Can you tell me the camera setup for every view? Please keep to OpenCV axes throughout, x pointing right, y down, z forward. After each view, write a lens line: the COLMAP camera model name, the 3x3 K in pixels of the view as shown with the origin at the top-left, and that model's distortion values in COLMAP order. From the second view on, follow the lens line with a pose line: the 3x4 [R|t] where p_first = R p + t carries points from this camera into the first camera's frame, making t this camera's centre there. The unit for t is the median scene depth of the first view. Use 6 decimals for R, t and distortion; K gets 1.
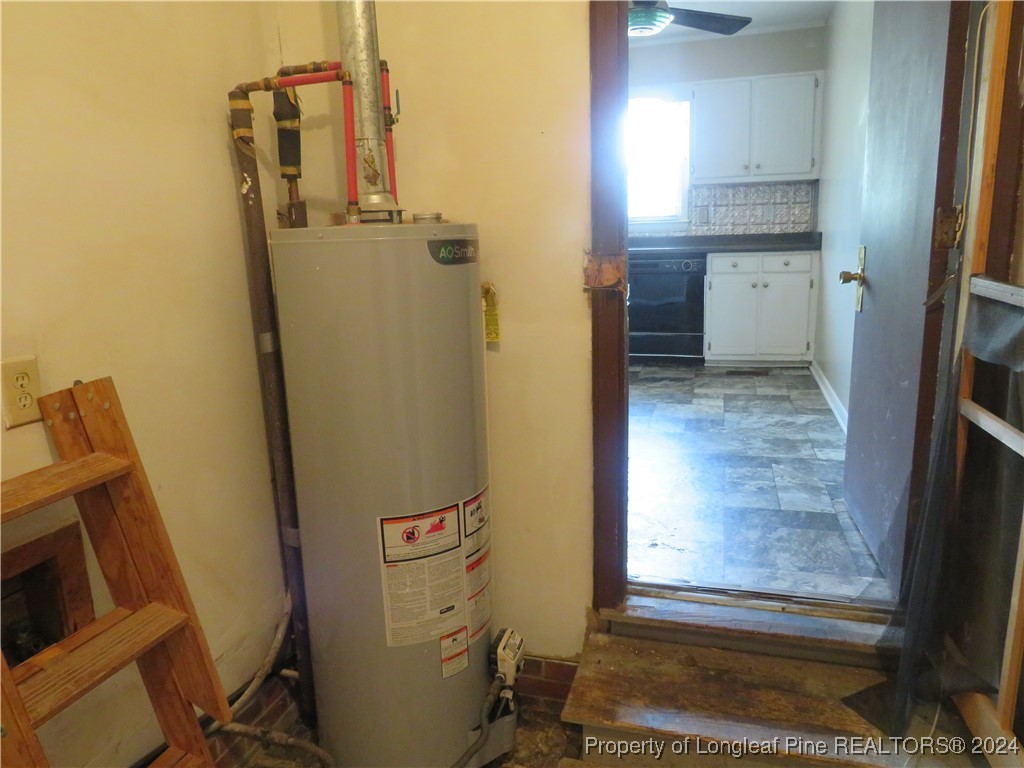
lens RADIAL K [[731.7, 0, 505.9], [0, 731.7, 378.6], [0, 0, 1]] dist [-0.014216, -0.007754]
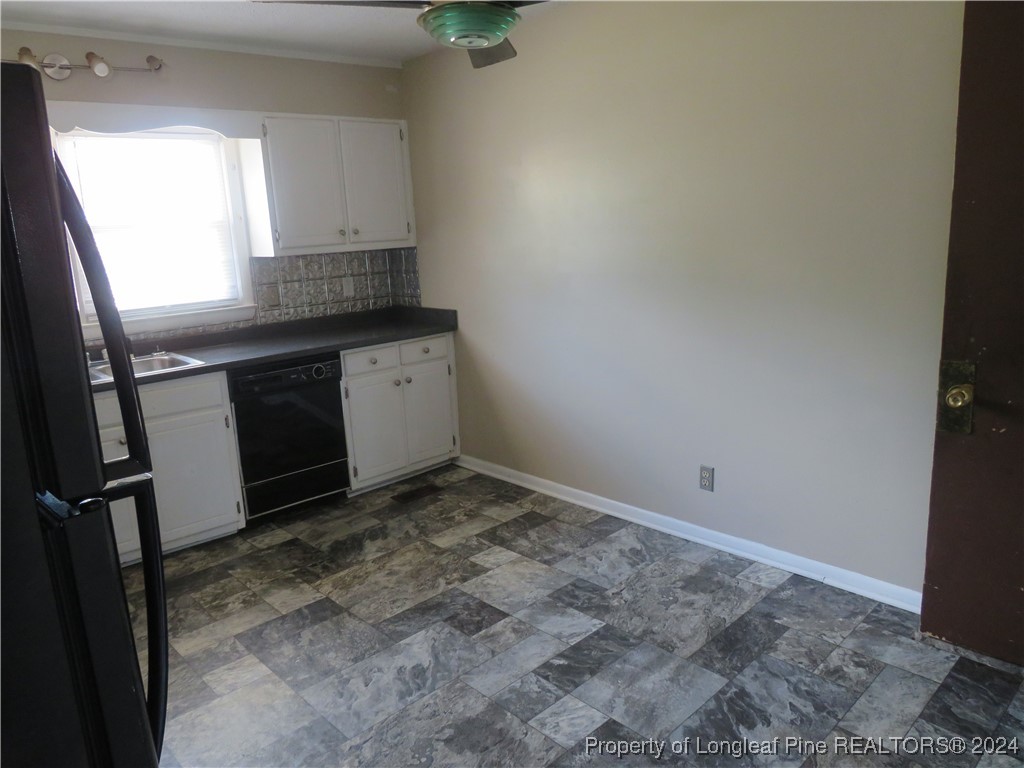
lens RADIAL K [[731.7, 0, 505.9], [0, 731.7, 378.6], [0, 0, 1]] dist [-0.014216, -0.007754]
pose [[0.507903, -0.175257, 0.843397, -0.263488], [0.208279, 0.975019, 0.077180, -0.168065], [-0.835855, 0.136462, 0.531718, 0.480990]]
